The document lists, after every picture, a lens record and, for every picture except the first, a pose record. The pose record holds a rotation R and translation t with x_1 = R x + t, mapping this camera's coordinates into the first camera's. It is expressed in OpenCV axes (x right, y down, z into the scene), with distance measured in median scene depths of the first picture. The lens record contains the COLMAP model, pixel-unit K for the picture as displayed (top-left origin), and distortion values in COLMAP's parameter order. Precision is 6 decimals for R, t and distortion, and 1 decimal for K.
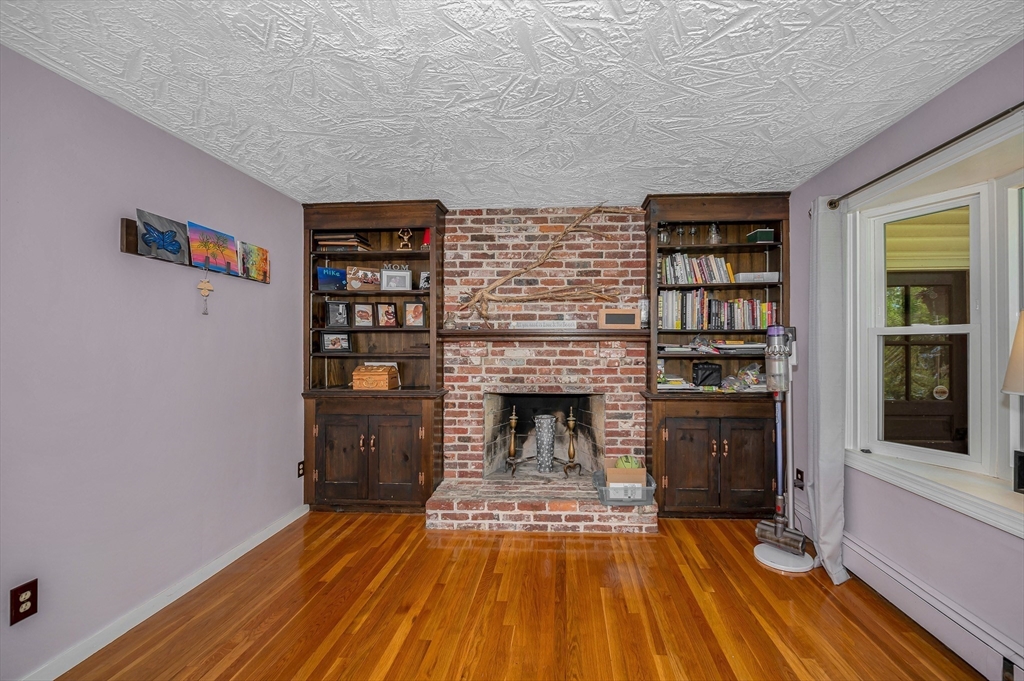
lens RADIAL K [[421.6, 0, 517.8], [0, 421.6, 343.2], [0, 0, 1]] dist [-0.000586, -0.000148]
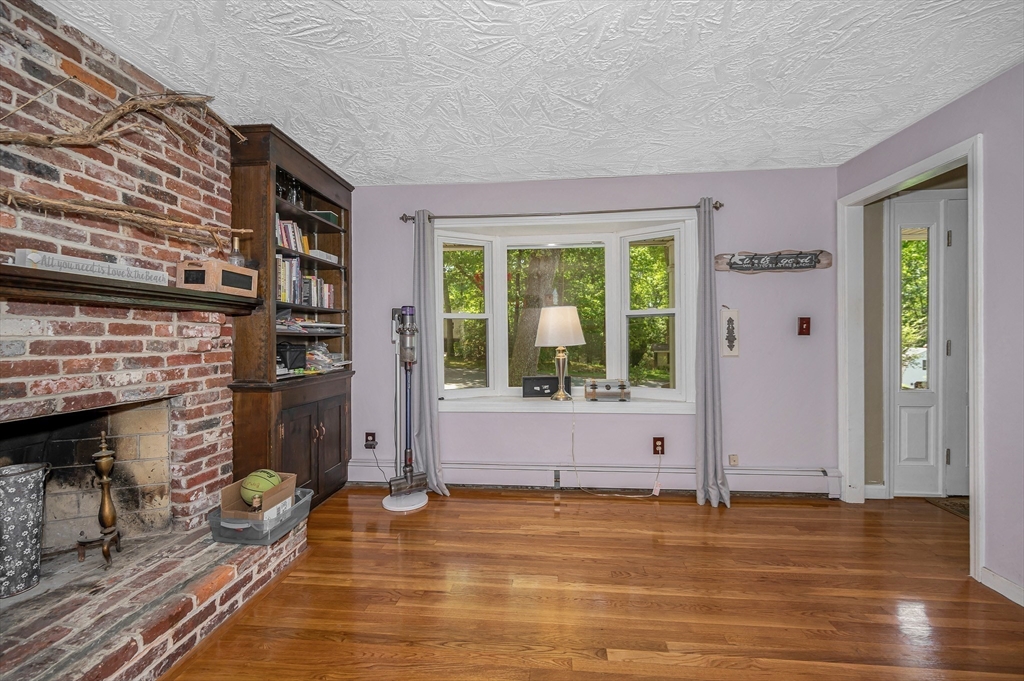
lens RADIAL K [[421.6, 0, 519.7], [0, 421.6, 340.0], [0, 0, 1]] dist [-0.000586, -0.000148]
pose [[0.021712, -0.005055, 0.999751, -0.413336], [-0.000708, 0.999987, 0.005071, 0.034223], [-0.999764, -0.000818, 0.021708, 0.485968]]
